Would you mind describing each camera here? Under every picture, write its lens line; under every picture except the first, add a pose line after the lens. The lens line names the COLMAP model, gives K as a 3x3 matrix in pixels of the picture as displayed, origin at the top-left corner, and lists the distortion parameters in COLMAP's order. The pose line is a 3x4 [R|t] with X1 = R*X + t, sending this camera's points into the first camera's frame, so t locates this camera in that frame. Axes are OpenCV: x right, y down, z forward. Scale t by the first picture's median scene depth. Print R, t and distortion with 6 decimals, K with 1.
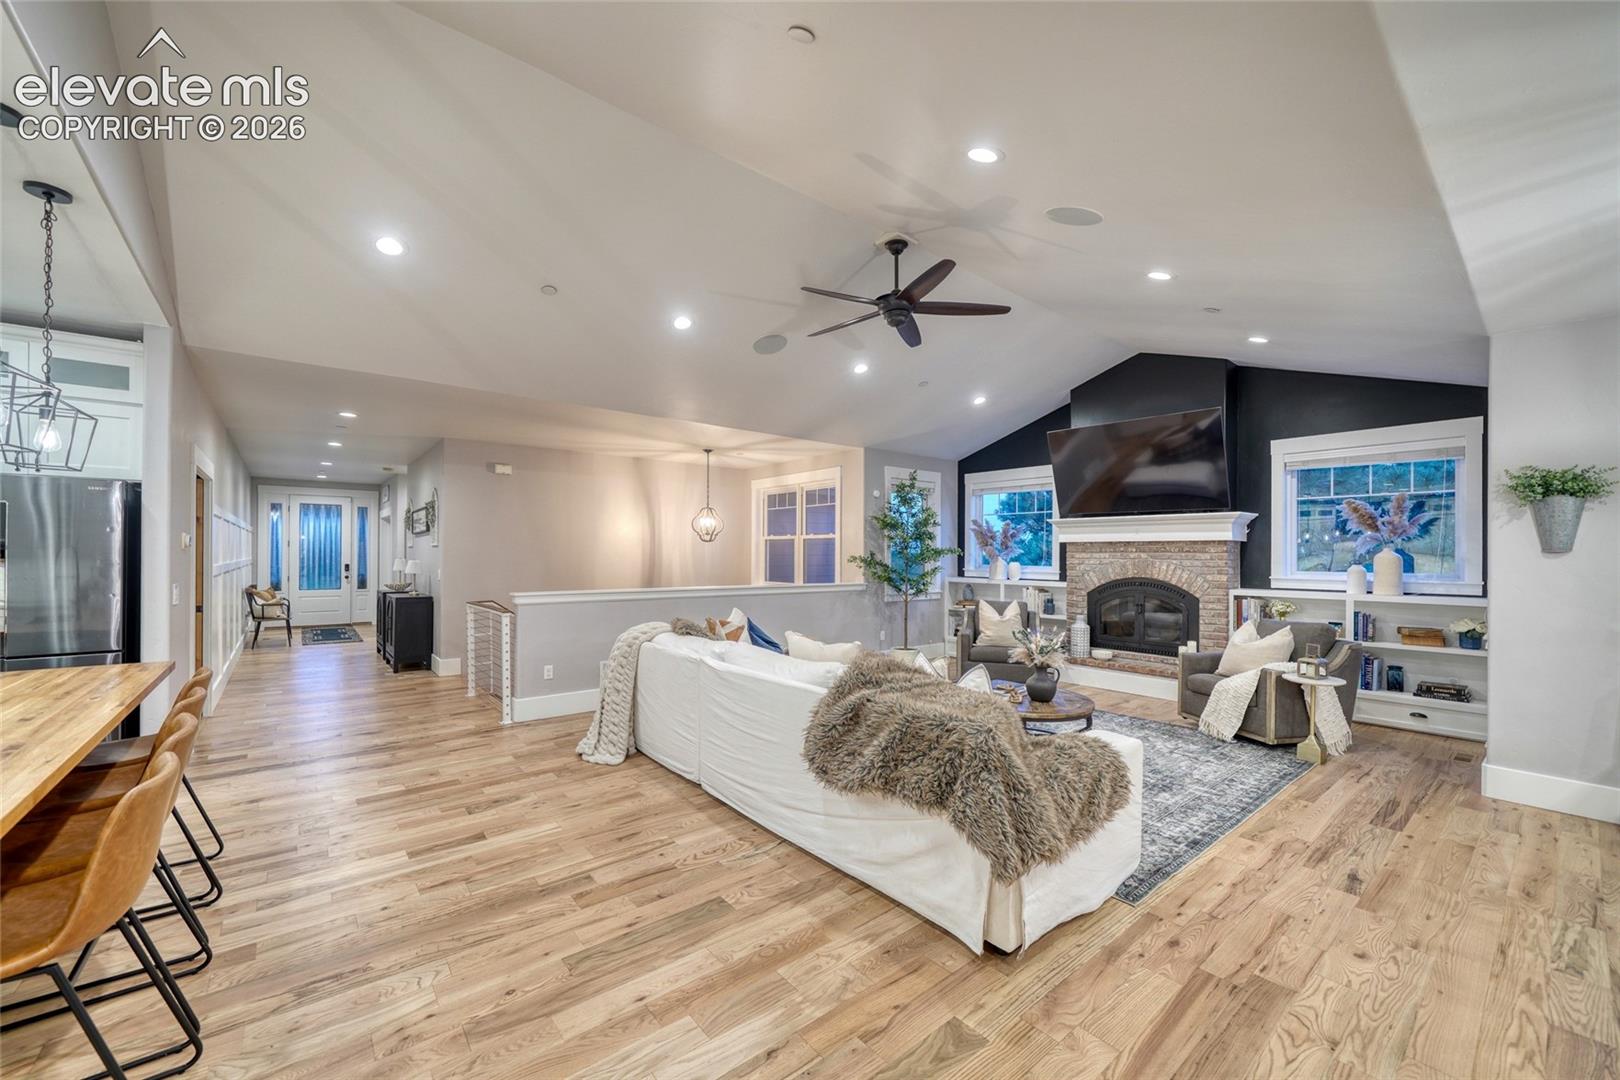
lens RADIAL K [[627.5, 0, 798.3], [0, 627.5, 549.8], [0, 0, 1]] dist [-0.000750, -0.000102]
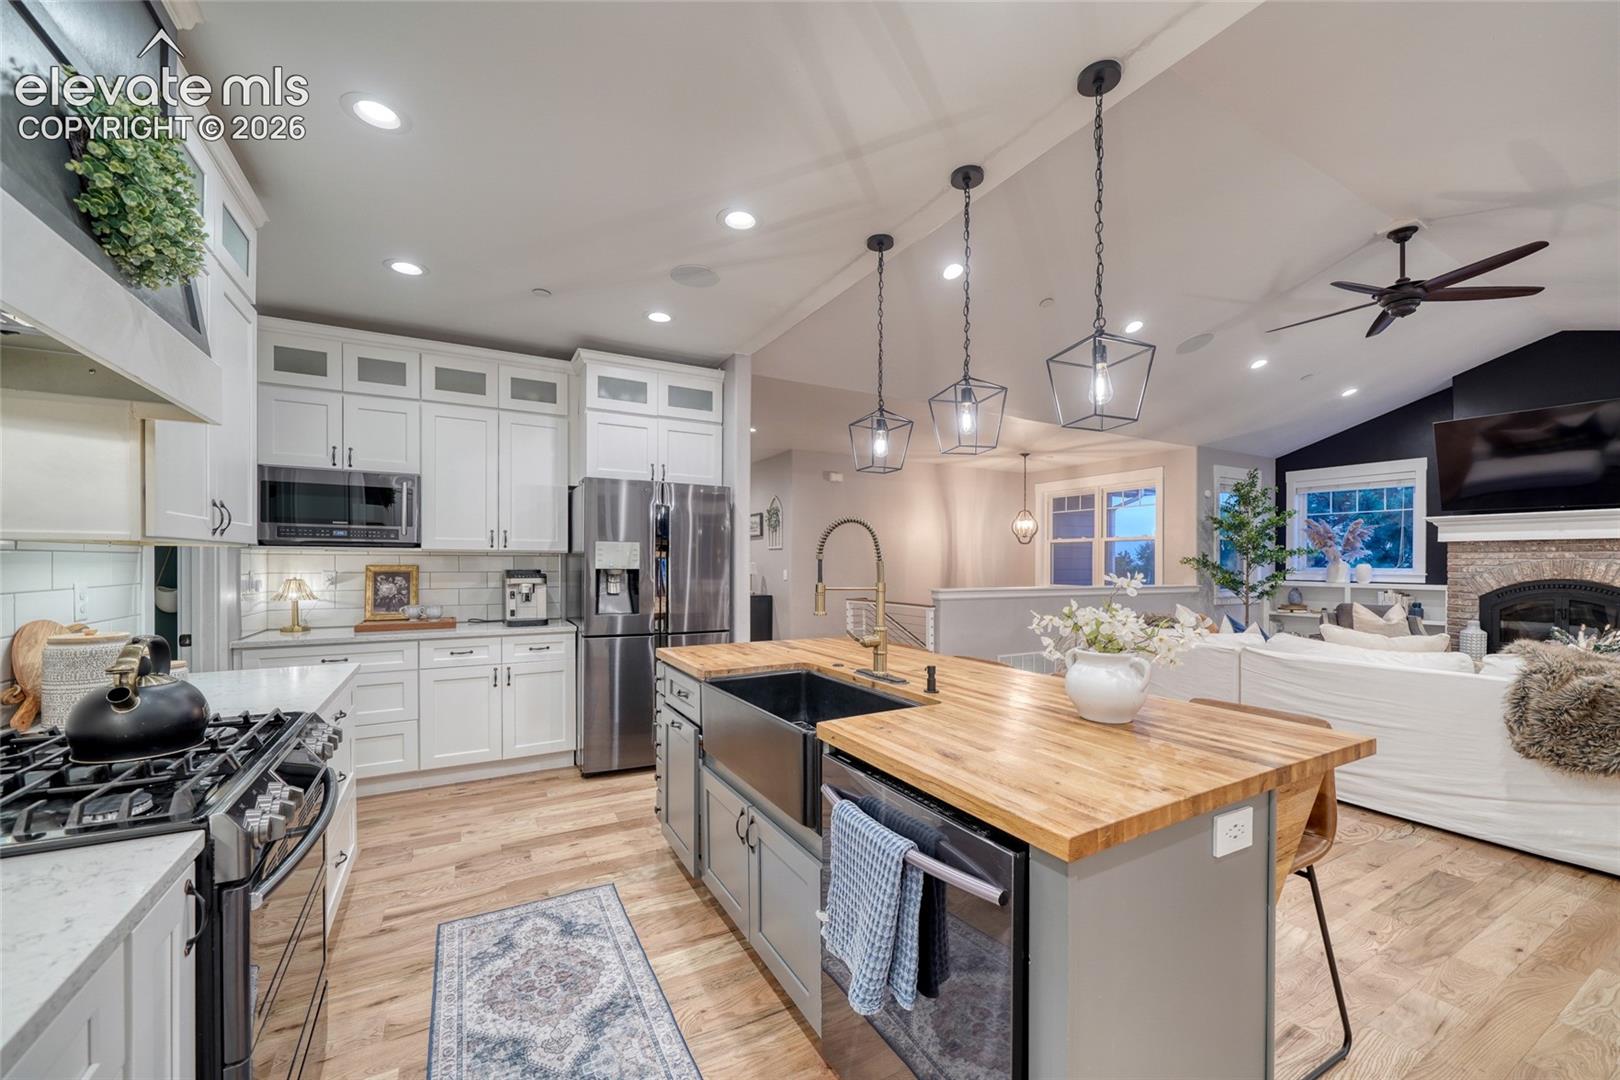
lens RADIAL K [[627.0, 0, 810.2], [0, 627.0, 563.6], [0, 0, 1]] dist [-0.000174, -0.000151]
pose [[0.986230, -0.000103, -0.165377, -0.374678], [0.001252, 0.999976, 0.006843, 0.013707], [0.165373, -0.006956, 0.986207, -0.074827]]
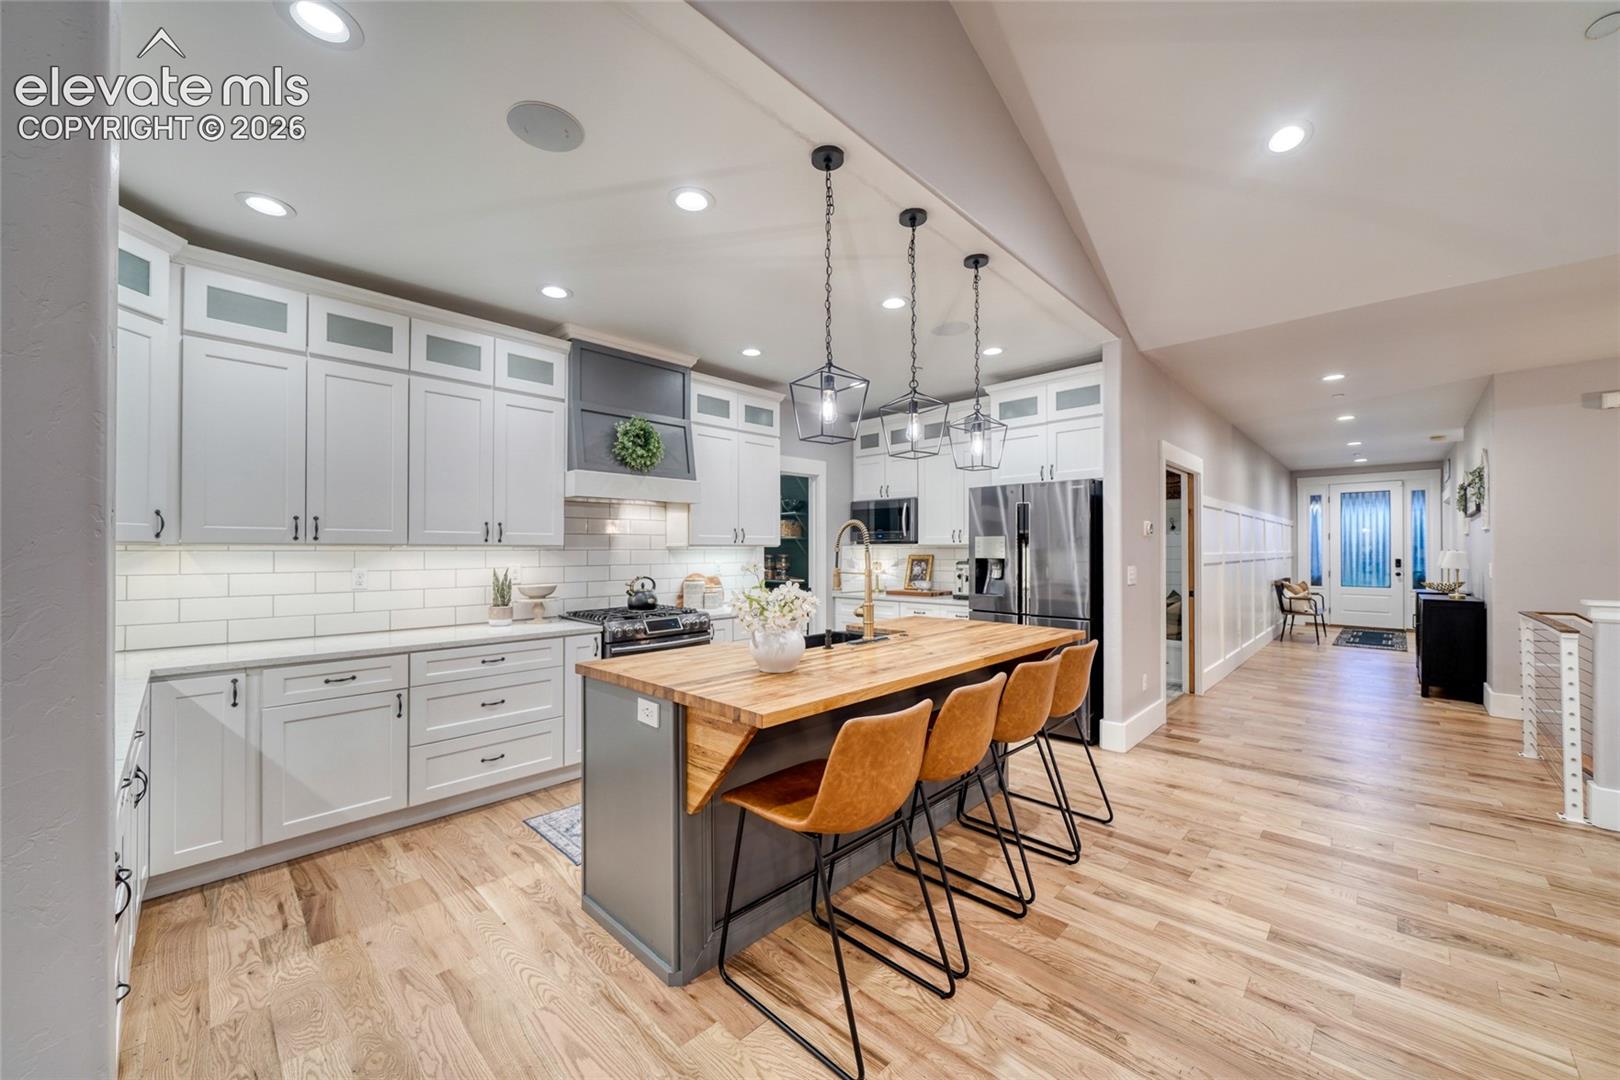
lens RADIAL K [[615.6, 0, 799.0], [0, 615.6, 546.9], [0, 0, 1]] dist [-0.002275, -0.000122]
pose [[0.123858, -0.010354, -0.992246, 0.014045], [0.007359, 0.999928, -0.009516, 0.014881], [0.992273, -0.006123, 0.123925, 0.159258]]
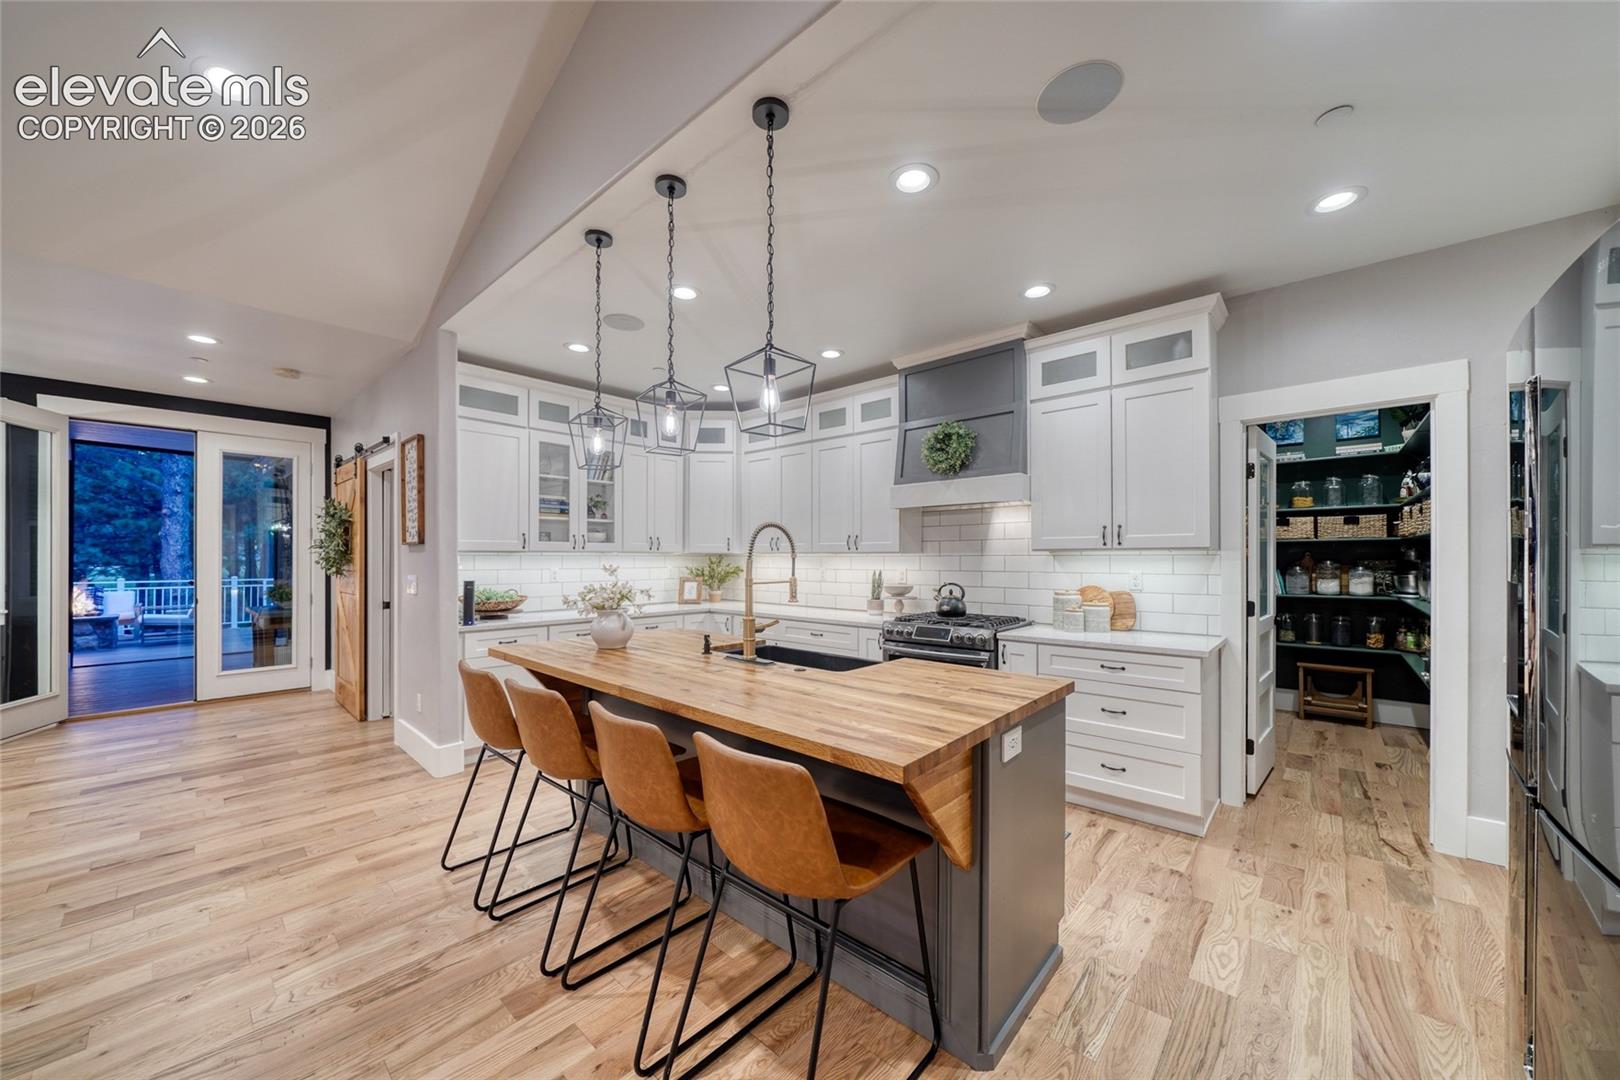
lens RADIAL K [[582.2, 0, 806.6], [0, 582.2, 556.0], [0, 0, 1]] dist [-0.008662, 0.000193]
pose [[-0.987436, -0.005968, -0.157909, -0.362219], [-0.004406, 0.999938, -0.010235, 0.017702], [0.157961, -0.009411, -0.987401, 0.588842]]
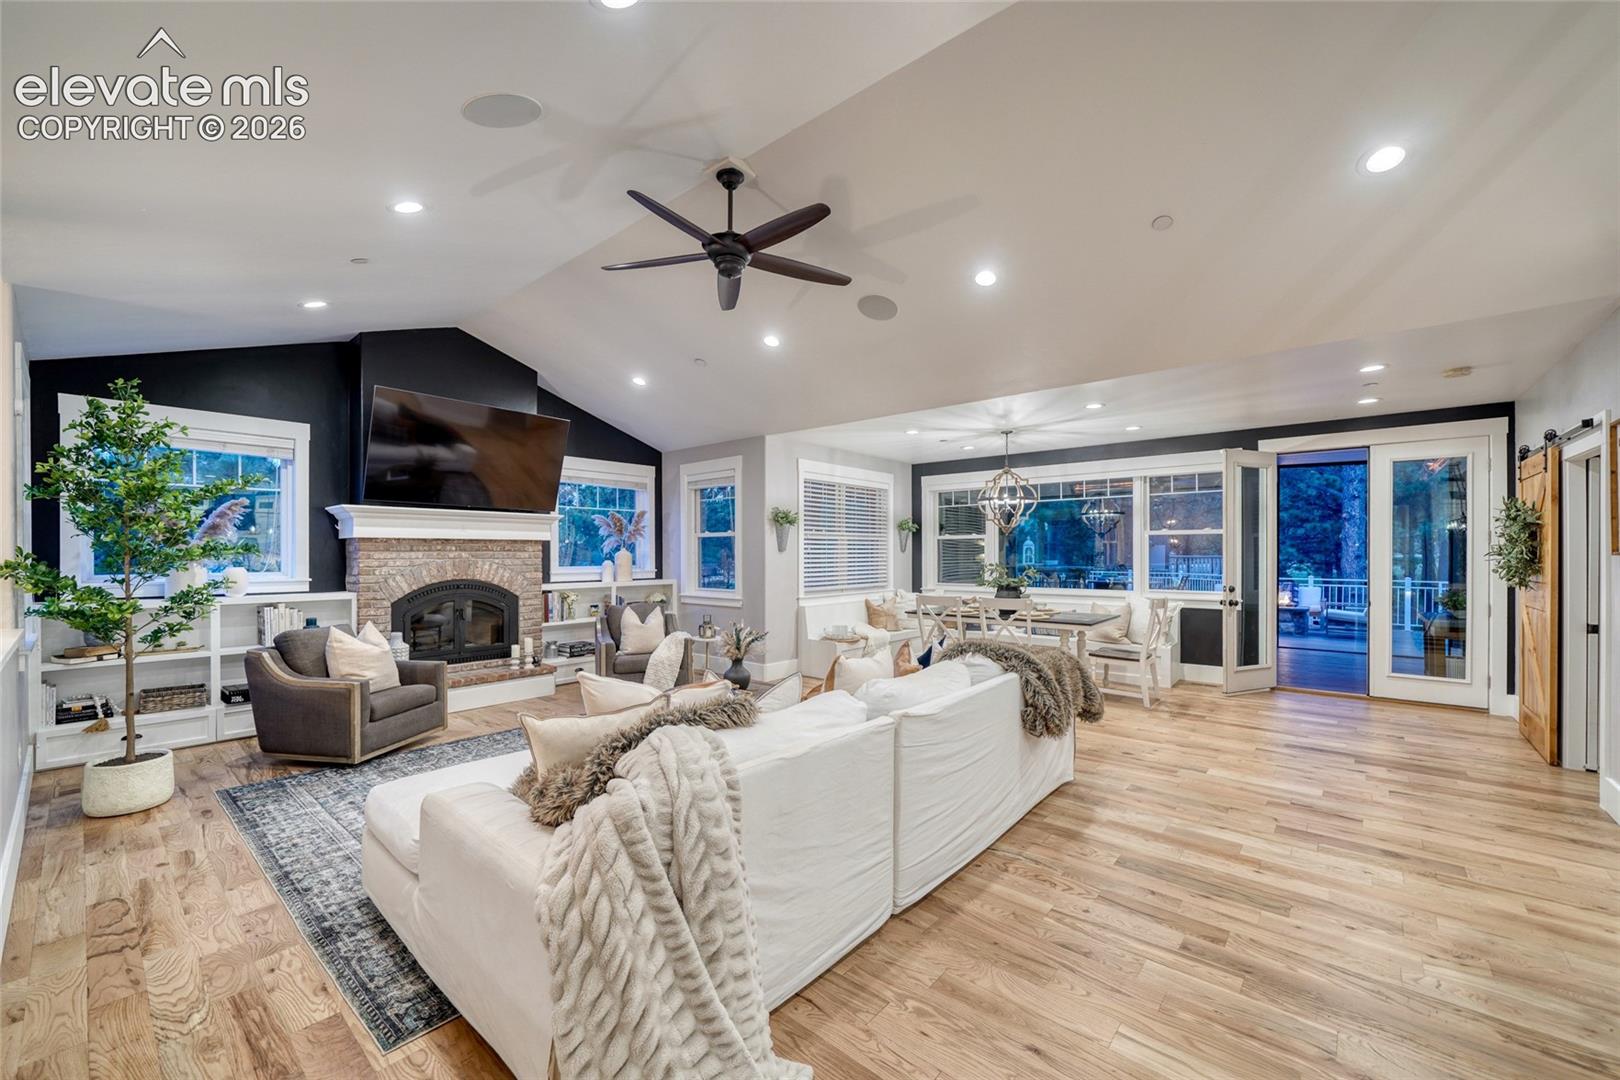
lens RADIAL K [[634.5, 0, 806.0], [0, 634.5, 556.4], [0, 0, 1]] dist [-0.002008, -0.000083]
pose [[-0.183124, -0.011292, 0.983025, -0.430562], [-0.004887, 0.999932, 0.010576, -0.000567], [-0.983078, -0.002867, -0.183166, 0.668760]]
